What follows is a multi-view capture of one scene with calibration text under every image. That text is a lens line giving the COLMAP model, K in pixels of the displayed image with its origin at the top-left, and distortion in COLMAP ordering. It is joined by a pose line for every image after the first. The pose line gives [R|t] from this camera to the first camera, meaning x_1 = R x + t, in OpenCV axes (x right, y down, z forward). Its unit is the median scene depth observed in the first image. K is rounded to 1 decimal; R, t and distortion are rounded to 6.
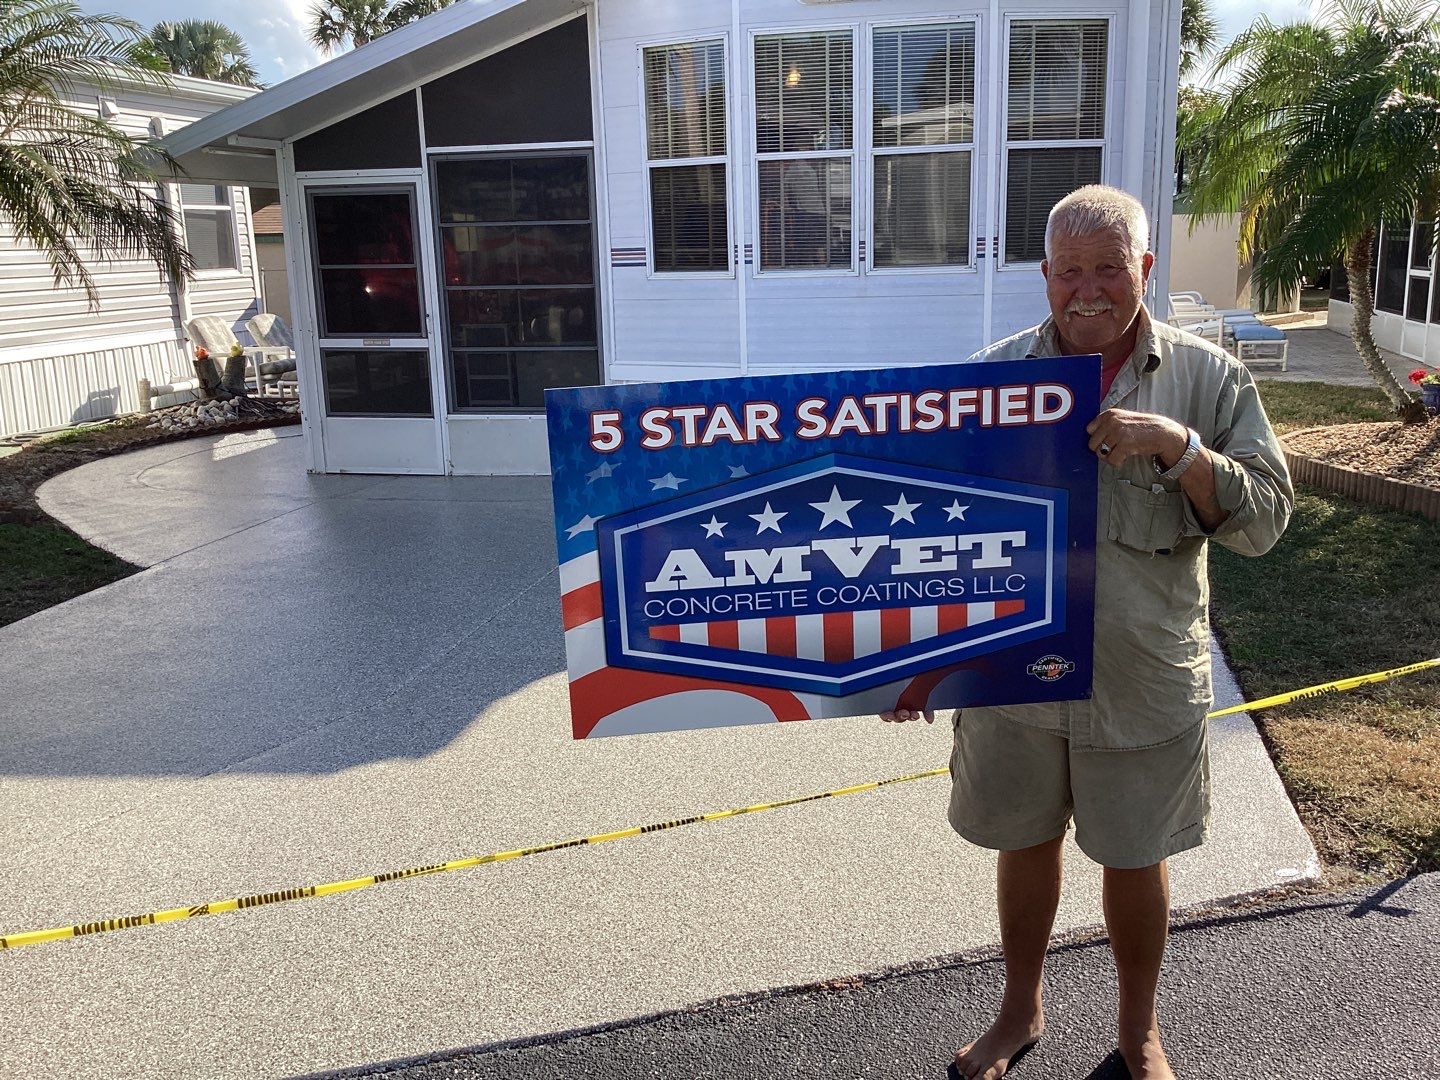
lens RADIAL K [[1299.6, 0, 720.0], [0, 1299.6, 540.0], [0, 0, 1]] dist [0.095875, -0.208407]
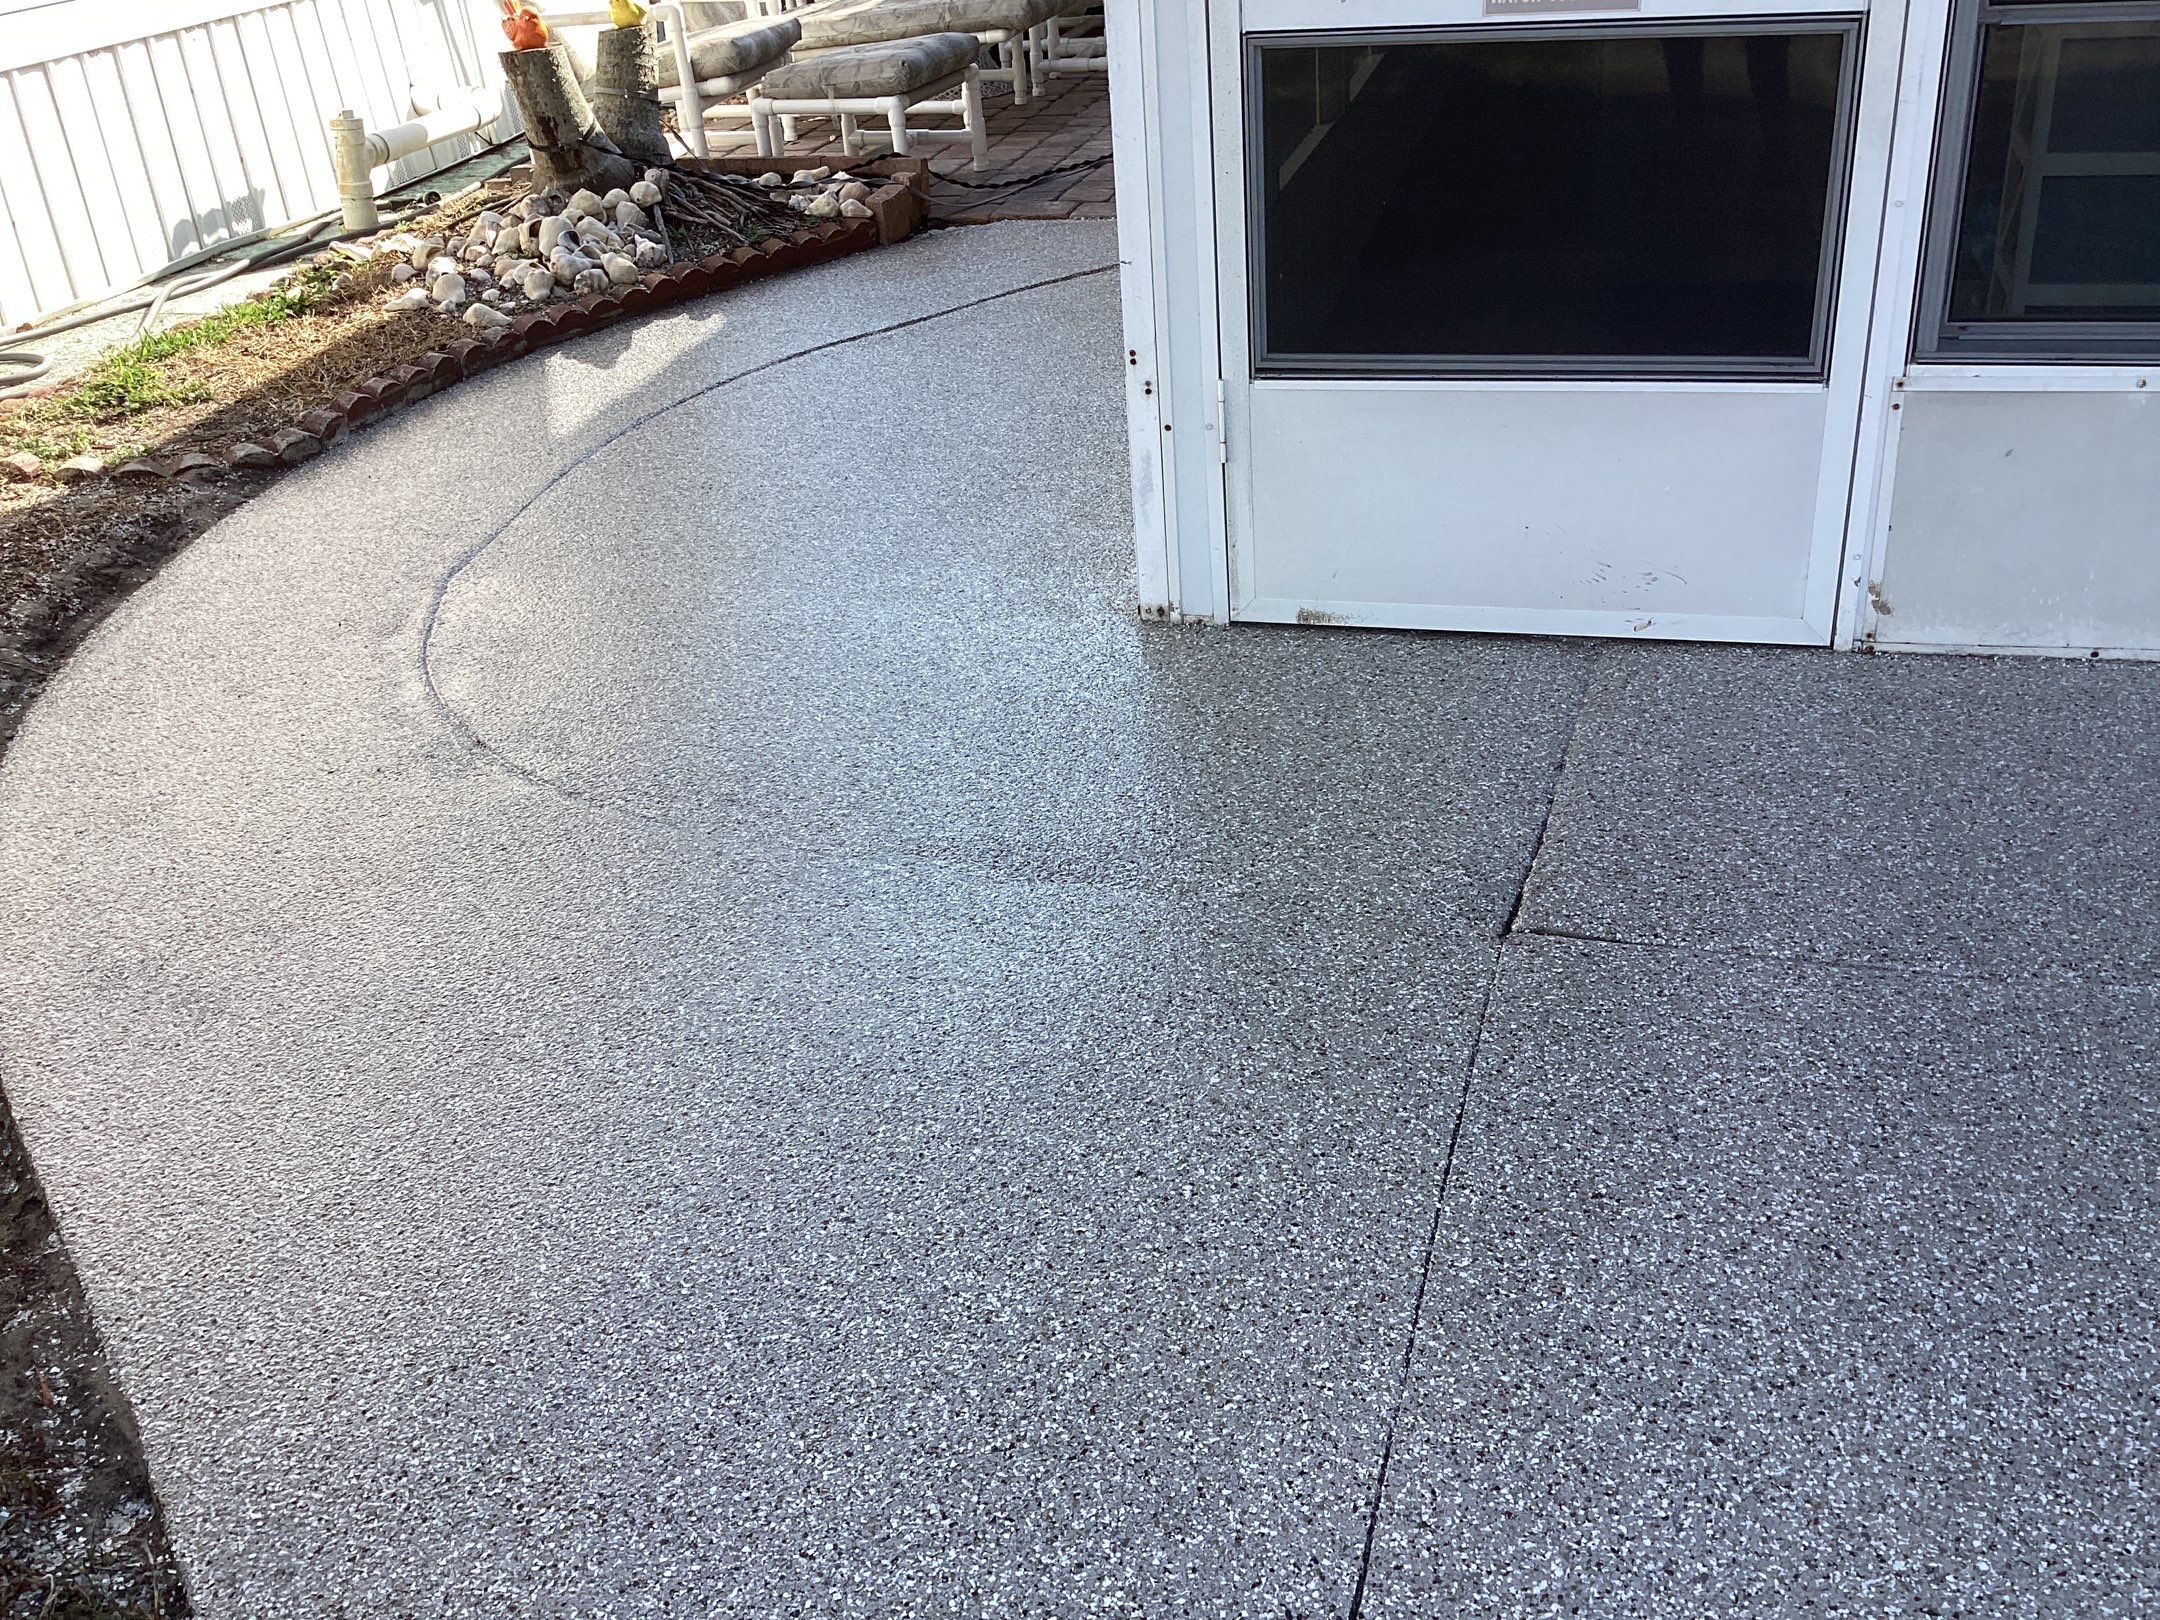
lens RADIAL K [[1949.4, 0, 1080.0], [0, 1949.4, 810.0], [0, 0, 1]] dist [0.095875, -0.208407]
pose [[0.997751, -0.016266, -0.065023, -0.318154], [0.033902, 0.959335, 0.280227, -0.120475], [0.057821, -0.281801, 0.957729, 0.693602]]
